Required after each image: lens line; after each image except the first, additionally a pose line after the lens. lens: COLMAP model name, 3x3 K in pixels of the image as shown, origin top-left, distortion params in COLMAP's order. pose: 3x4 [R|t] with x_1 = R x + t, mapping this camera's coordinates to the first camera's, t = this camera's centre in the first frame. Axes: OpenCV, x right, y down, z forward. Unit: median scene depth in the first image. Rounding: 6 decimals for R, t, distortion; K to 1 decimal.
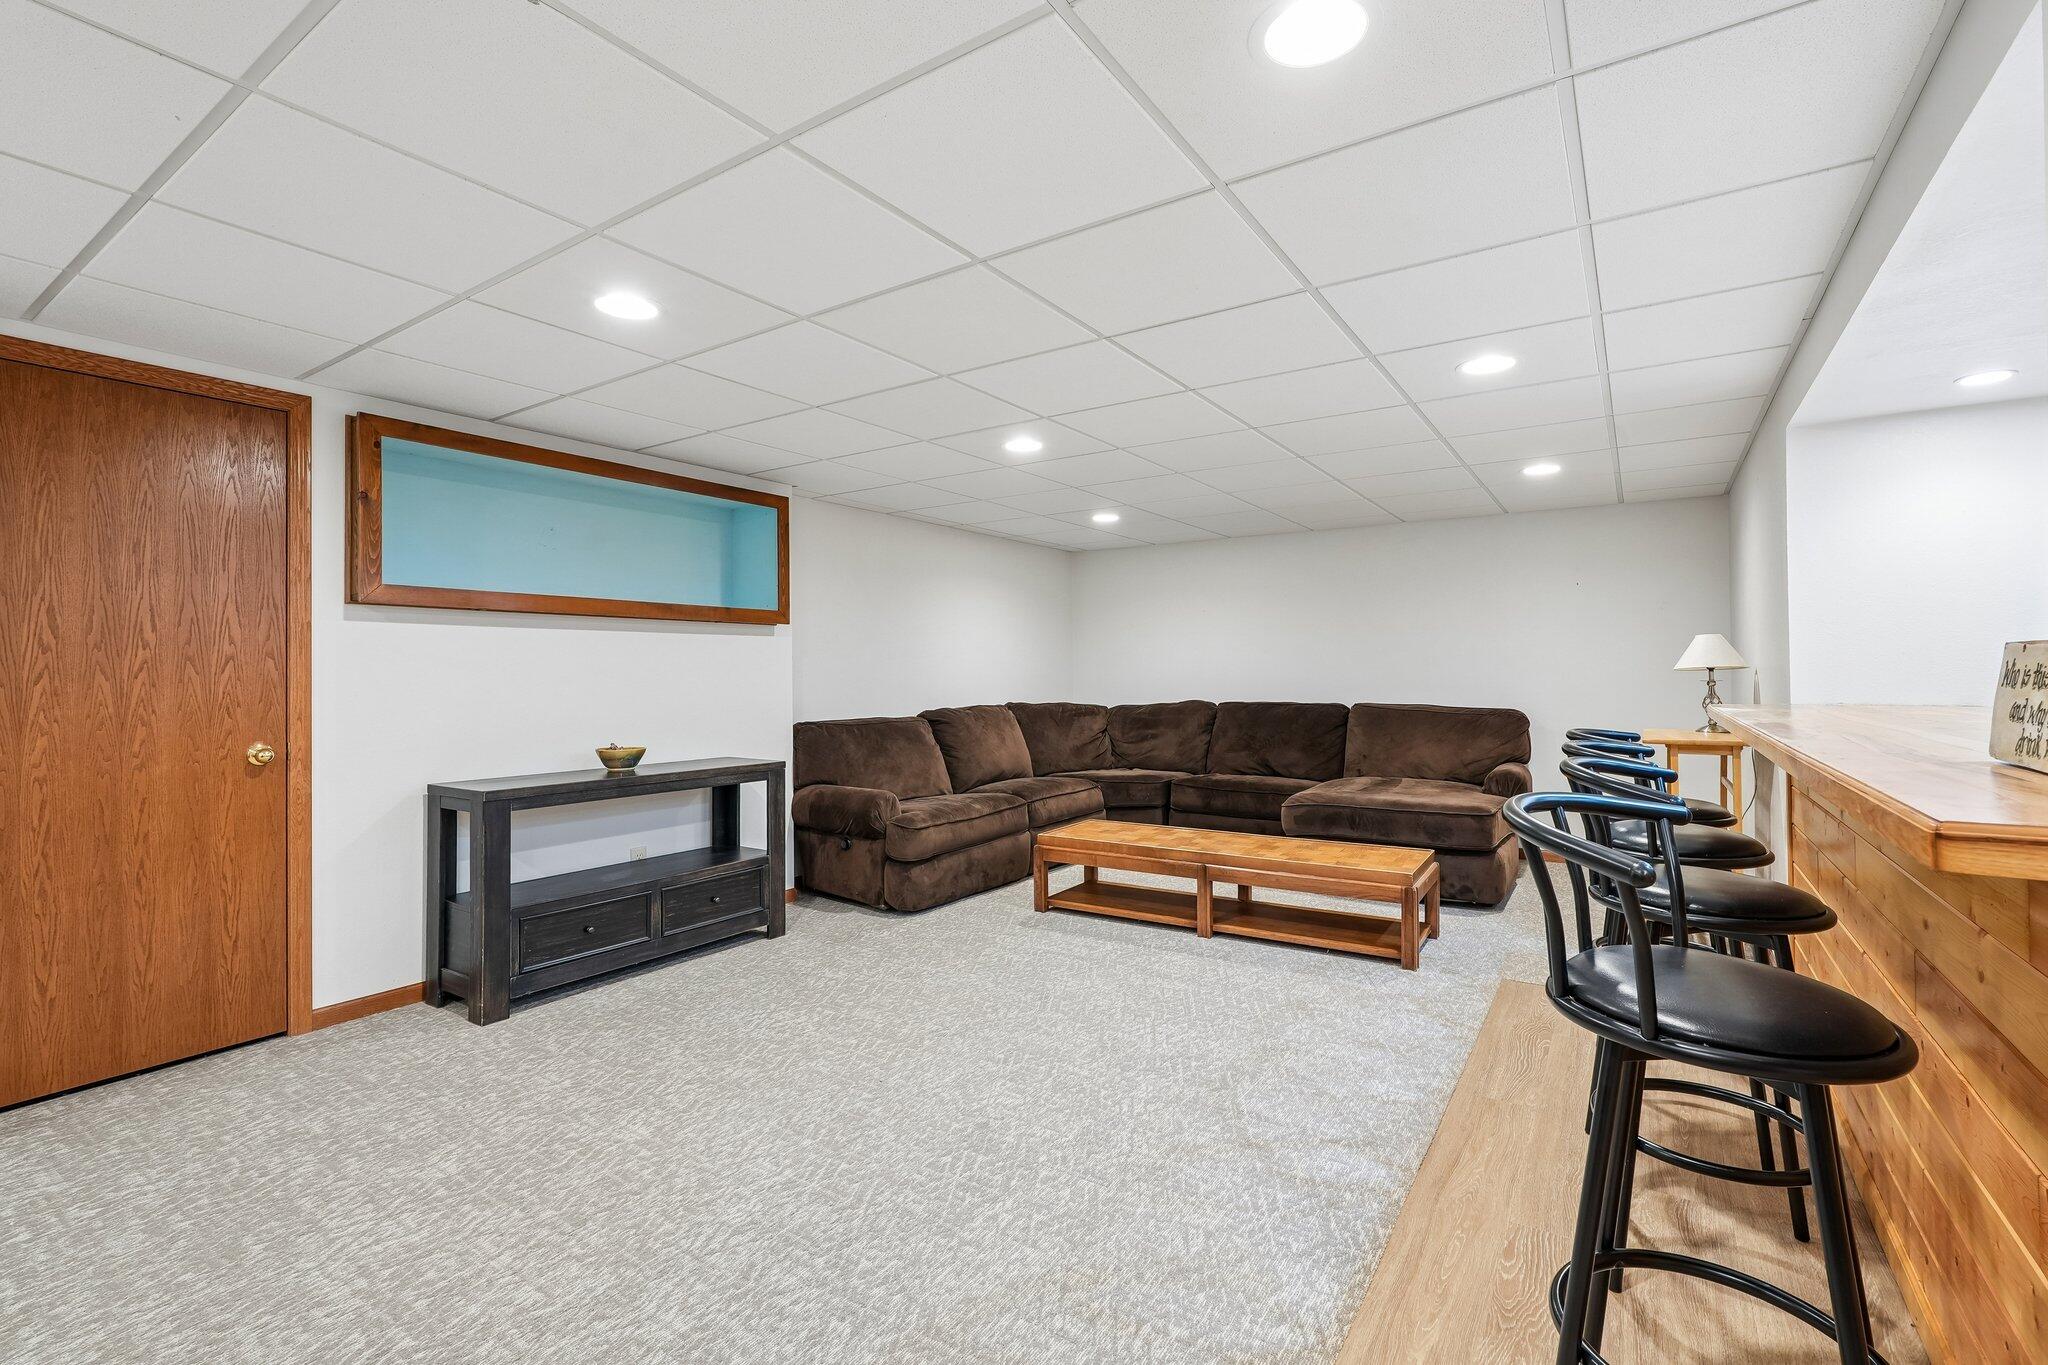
lens RADIAL K [[914.6, 0, 1028.9], [0, 914.6, 653.1], [0, 0, 1]] dist [-0.017203, 0.007392]
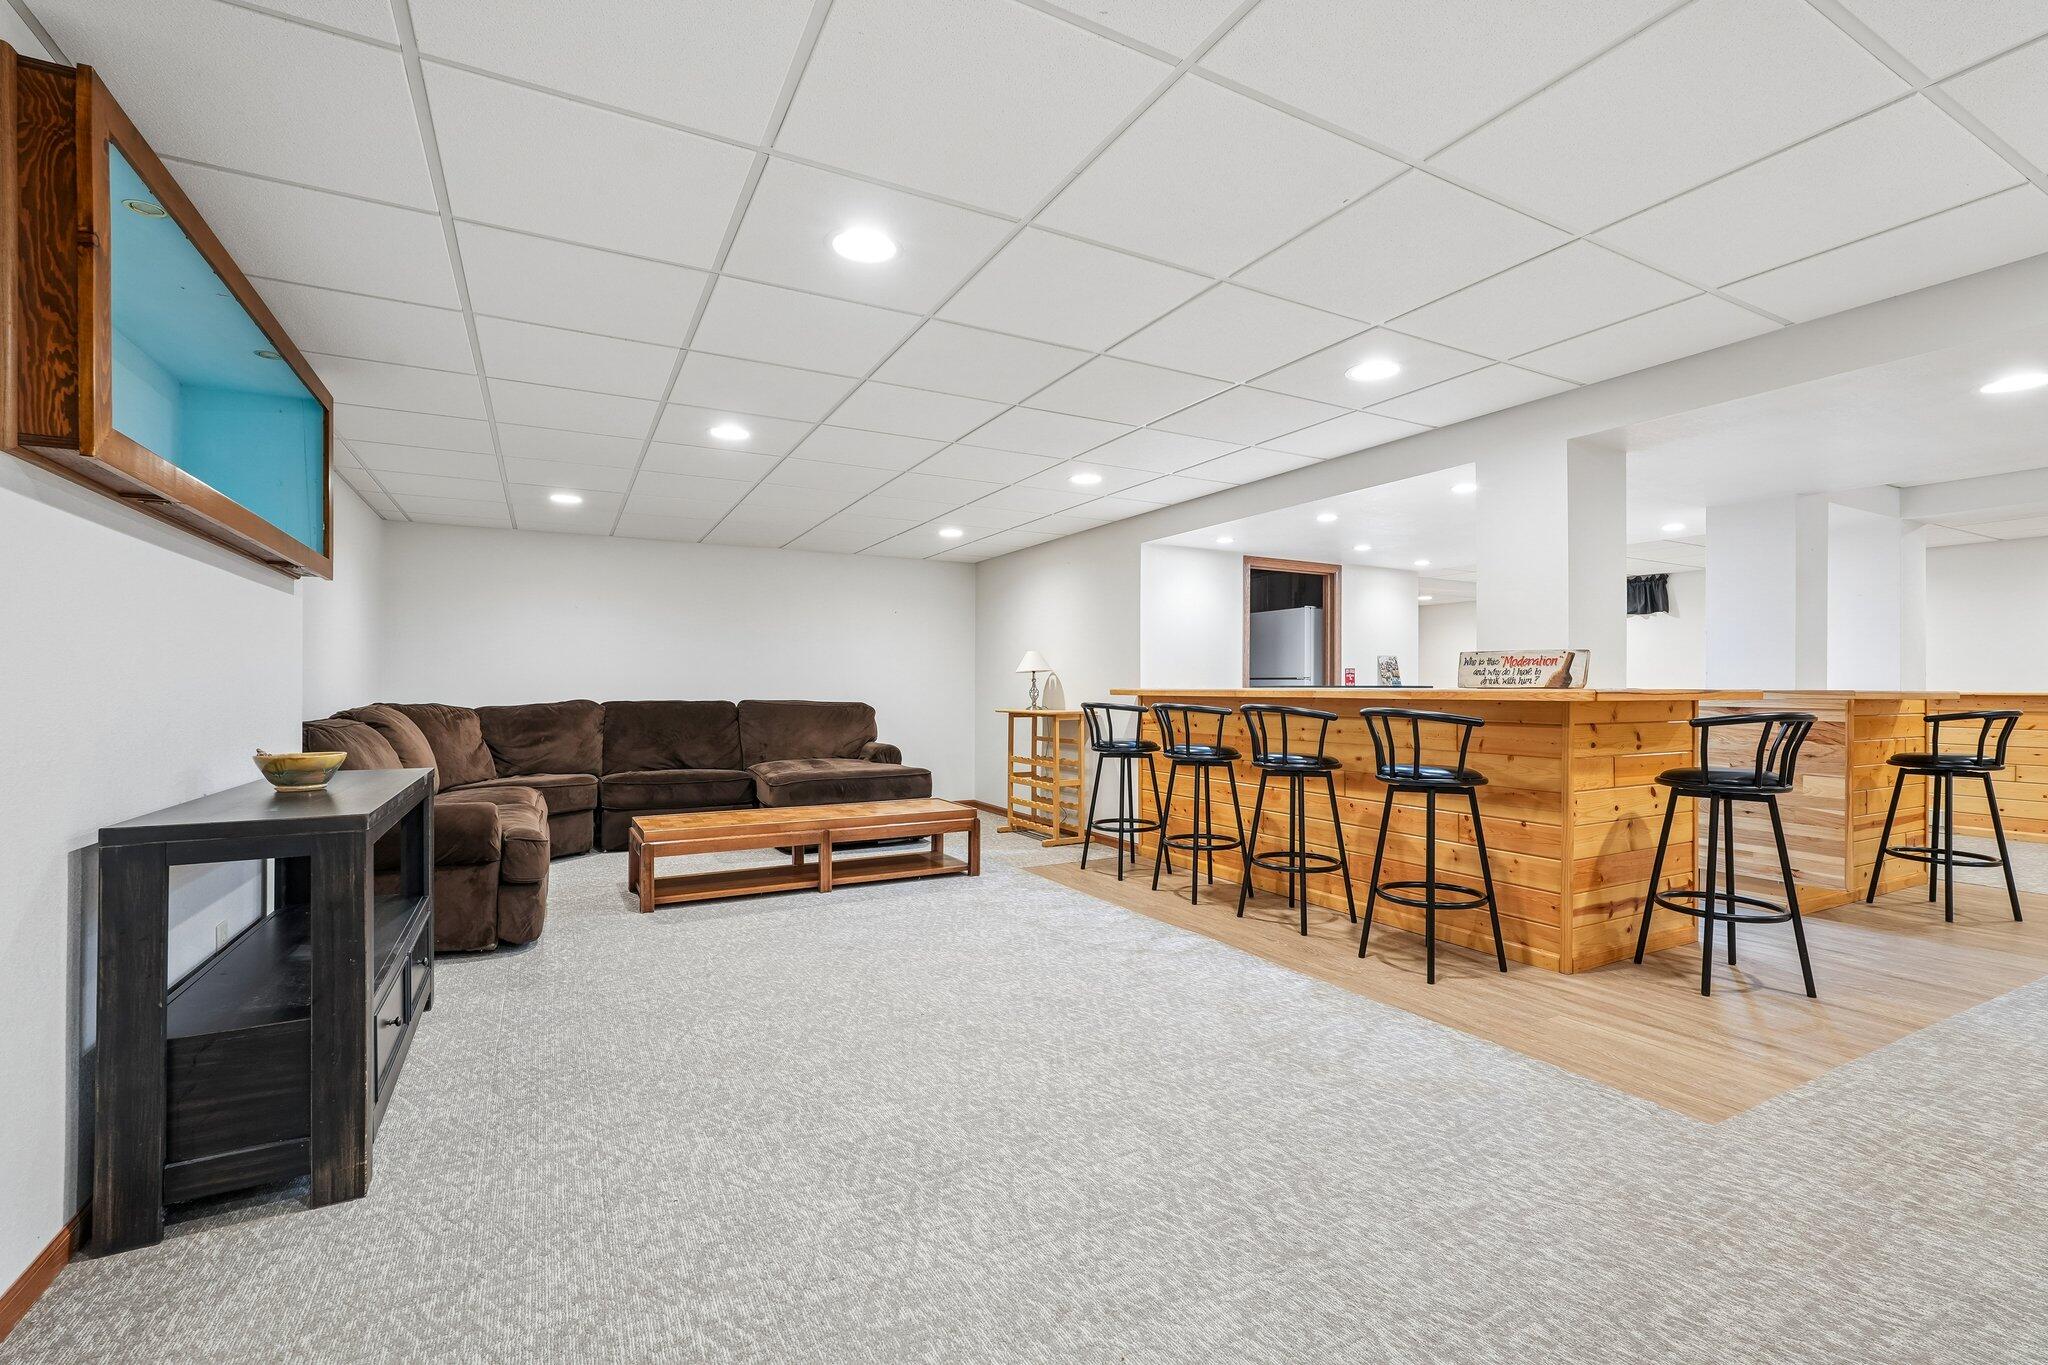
lens RADIAL K [[892.2, 0, 1024.1], [0, 892.2, 688.8], [0, 0, 1]] dist [-0.025229, 0.014133]
pose [[0.468916, 0.007404, 0.883212, -0.927376], [-0.023889, 0.999705, 0.004303, 0.055069], [-0.882920, -0.023117, 0.468955, 0.336537]]
